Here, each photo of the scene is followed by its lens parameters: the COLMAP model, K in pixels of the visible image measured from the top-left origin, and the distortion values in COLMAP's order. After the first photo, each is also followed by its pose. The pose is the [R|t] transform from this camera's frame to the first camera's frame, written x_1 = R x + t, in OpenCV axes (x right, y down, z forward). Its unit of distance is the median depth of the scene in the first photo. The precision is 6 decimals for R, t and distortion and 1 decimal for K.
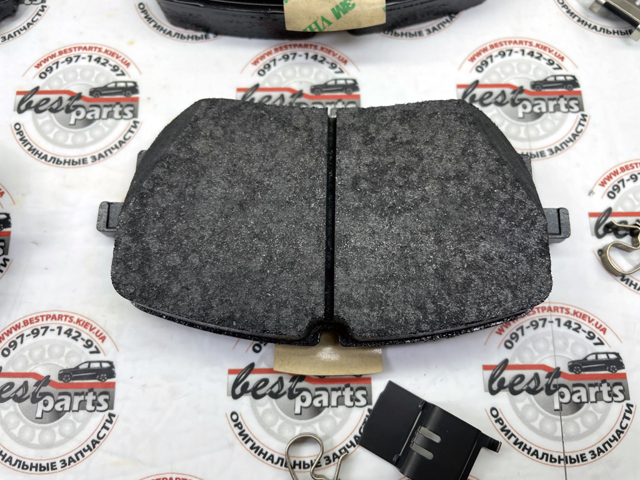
lens RADIAL K [[526.5, 0, 326.9], [0, 526.5, 242.1], [0, 0, 1]] dist [0.047702, -0.061470]
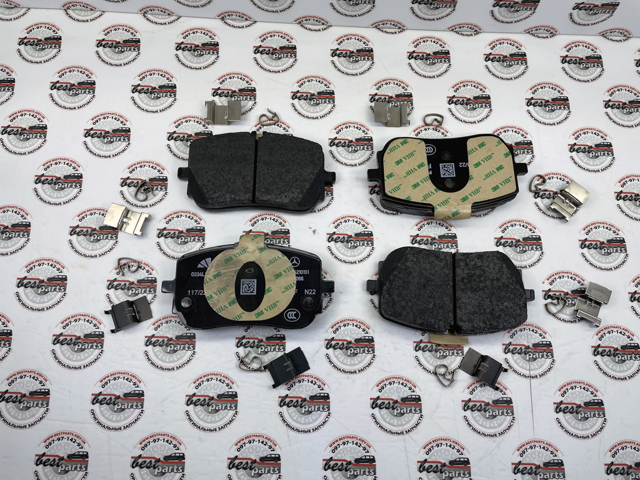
lens RADIAL K [[526.5, 0, 315.2], [0, 526.5, 238.5], [0, 0, 1]] dist [0.047702, -0.061470]
pose [[0.999169, 0.040724, 0.001652, -0.745497], [-0.040701, 0.999097, -0.012194, -0.259491], [-0.002147, 0.012116, 0.999924, -1.869375]]
